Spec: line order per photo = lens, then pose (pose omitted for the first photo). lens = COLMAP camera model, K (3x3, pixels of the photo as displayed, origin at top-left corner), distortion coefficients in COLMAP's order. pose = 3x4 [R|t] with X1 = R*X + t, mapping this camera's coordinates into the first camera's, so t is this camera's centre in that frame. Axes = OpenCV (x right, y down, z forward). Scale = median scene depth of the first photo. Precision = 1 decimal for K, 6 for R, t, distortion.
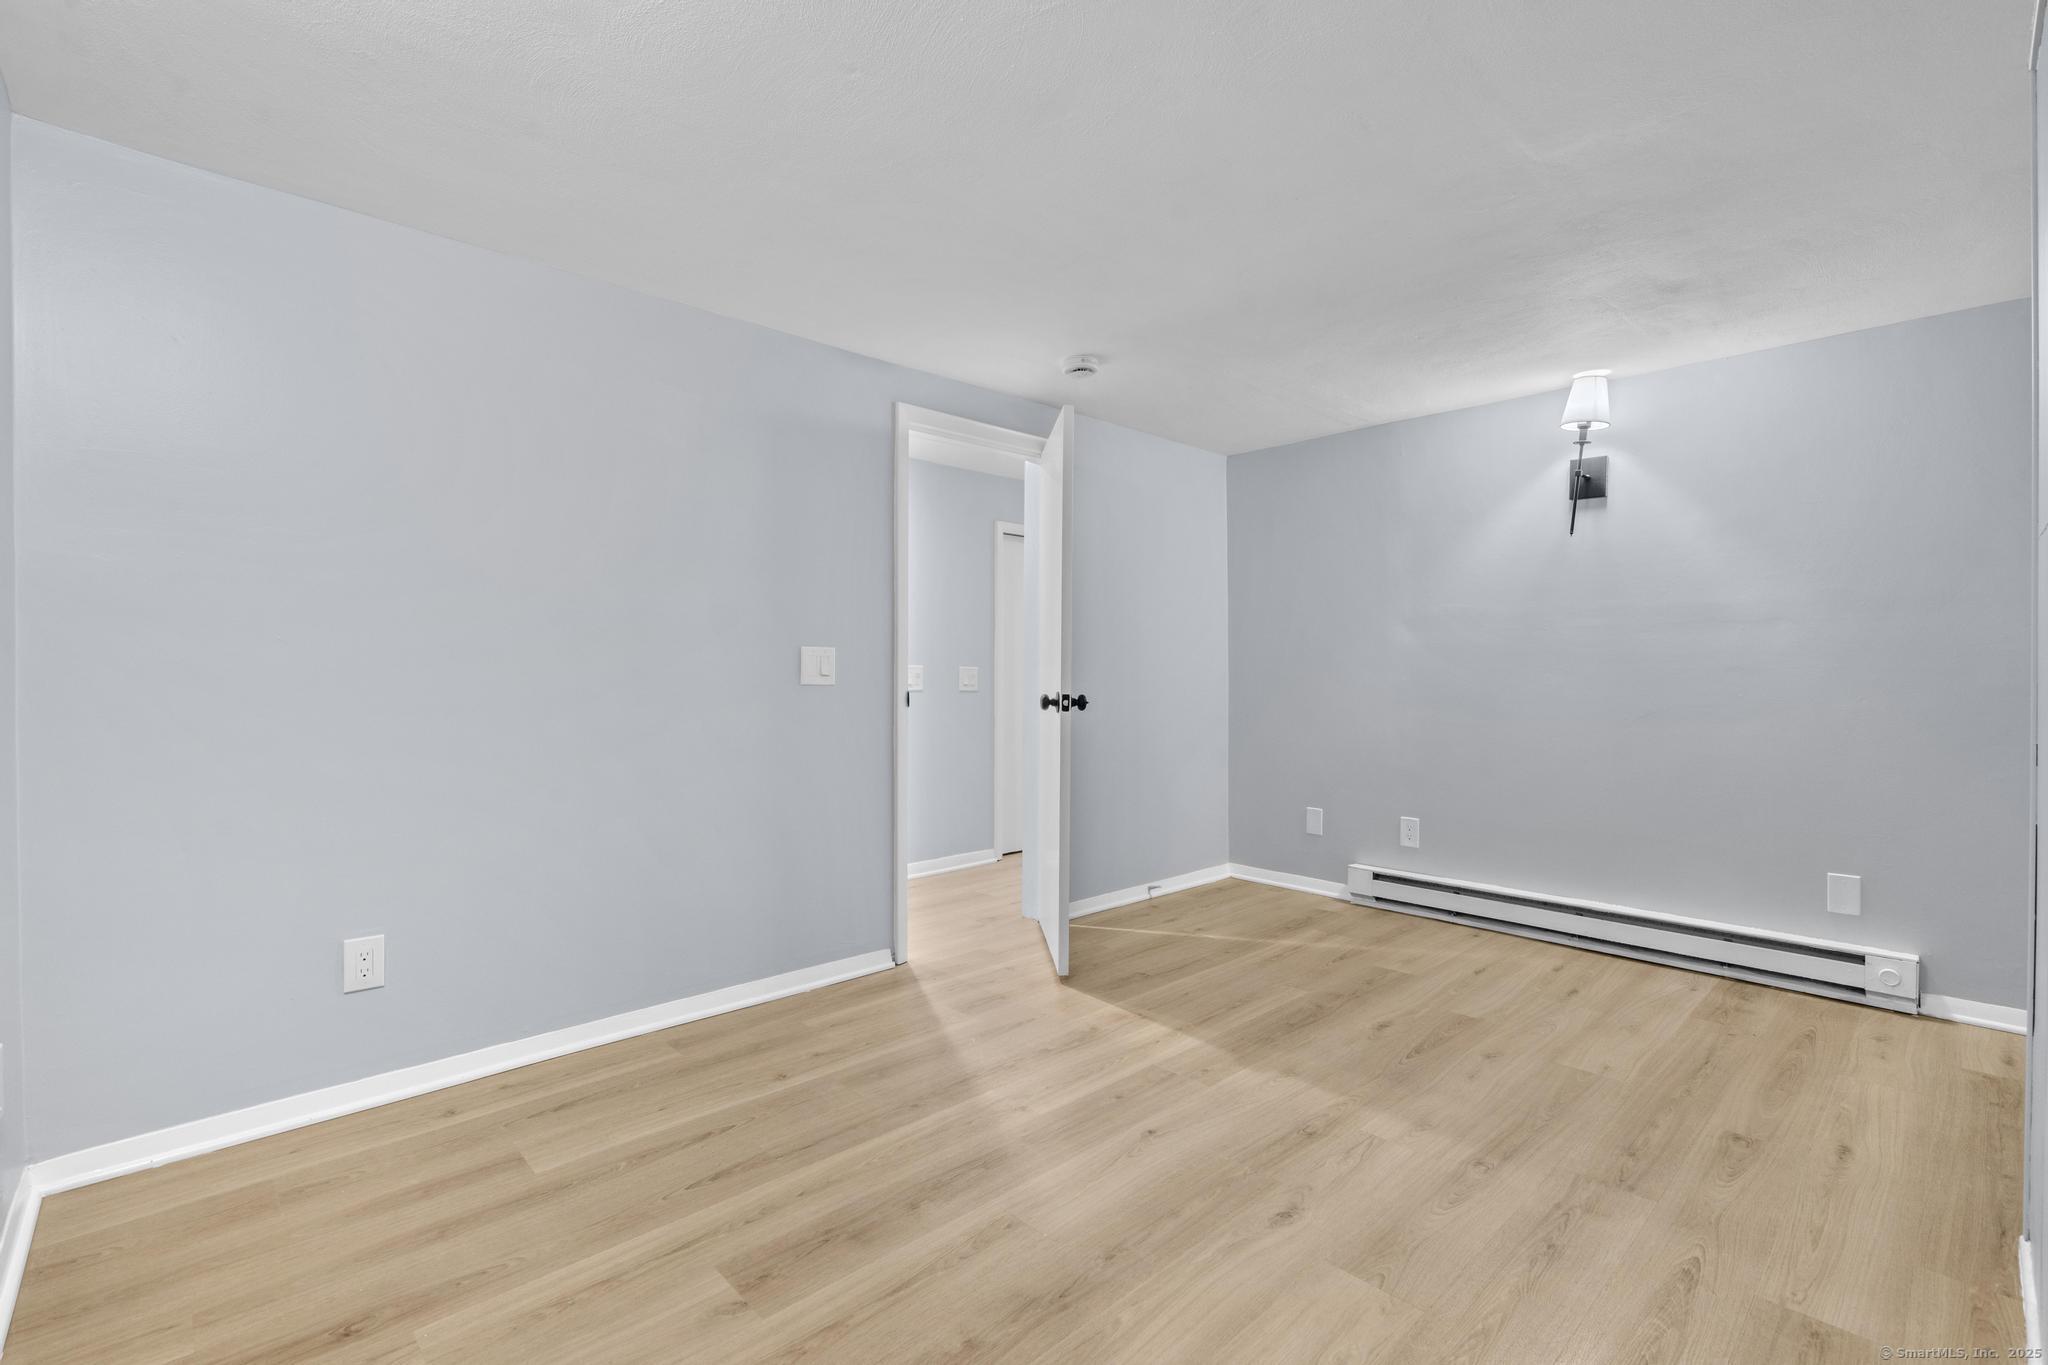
lens RADIAL K [[917.3, 0, 1021.1], [0, 917.3, 683.7], [0, 0, 1]] dist [-0.012383, 0.006353]
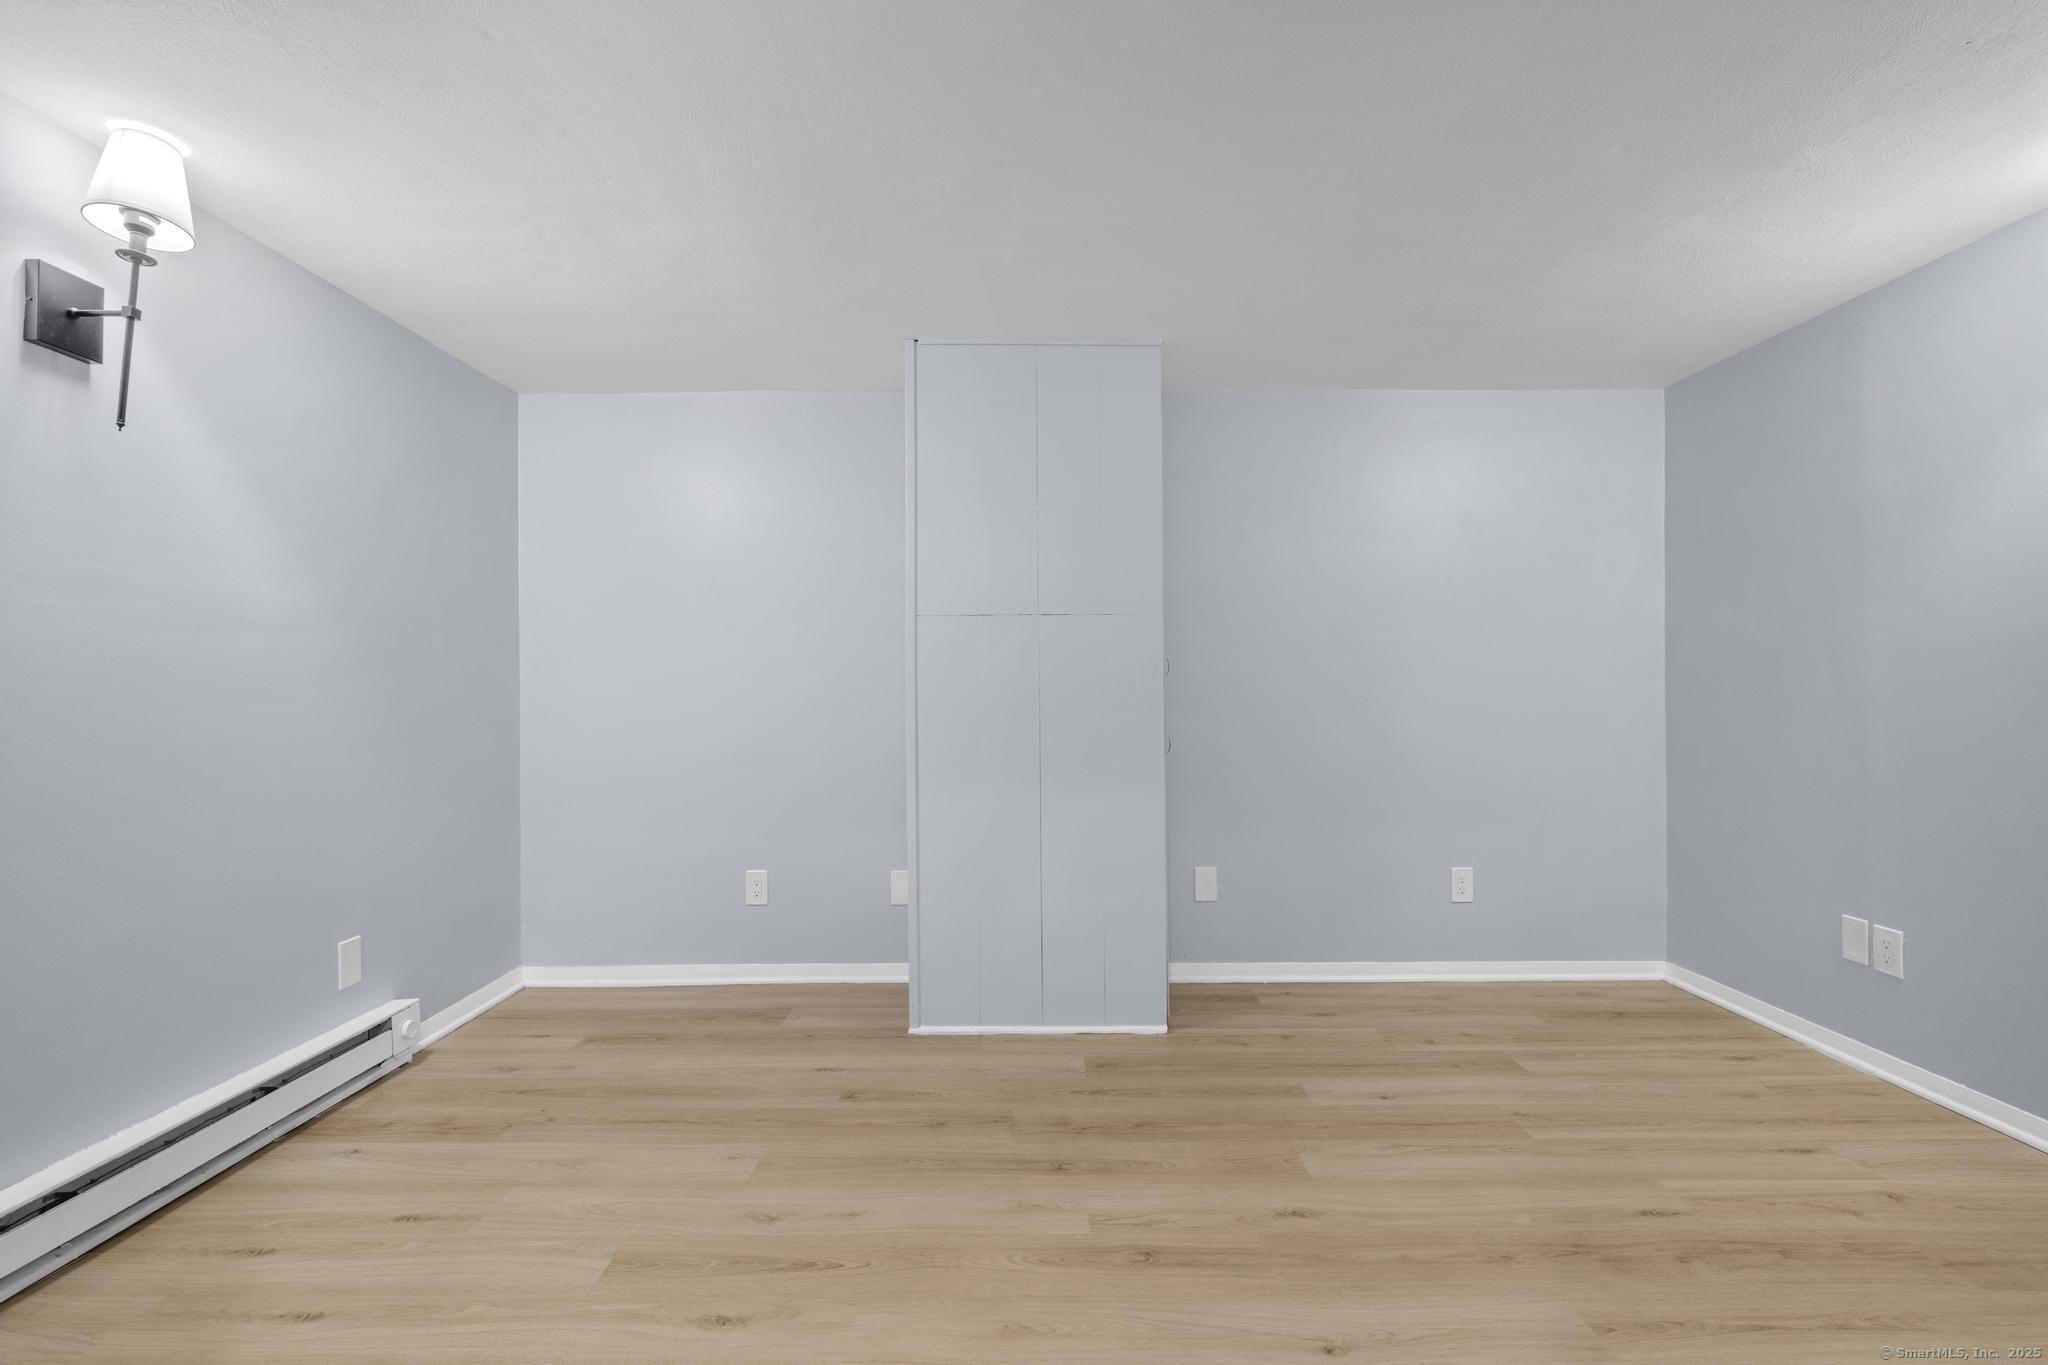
lens RADIAL K [[917.3, 0, 1021.1], [0, 917.3, 683.7], [0, 0, 1]] dist [-0.012383, 0.006353]
pose [[-0.725941, 0.006631, 0.687725, -0.161097], [0.012744, 0.999912, 0.003812, -0.026514], [-0.687639, 0.011532, -0.725961, 1.552266]]
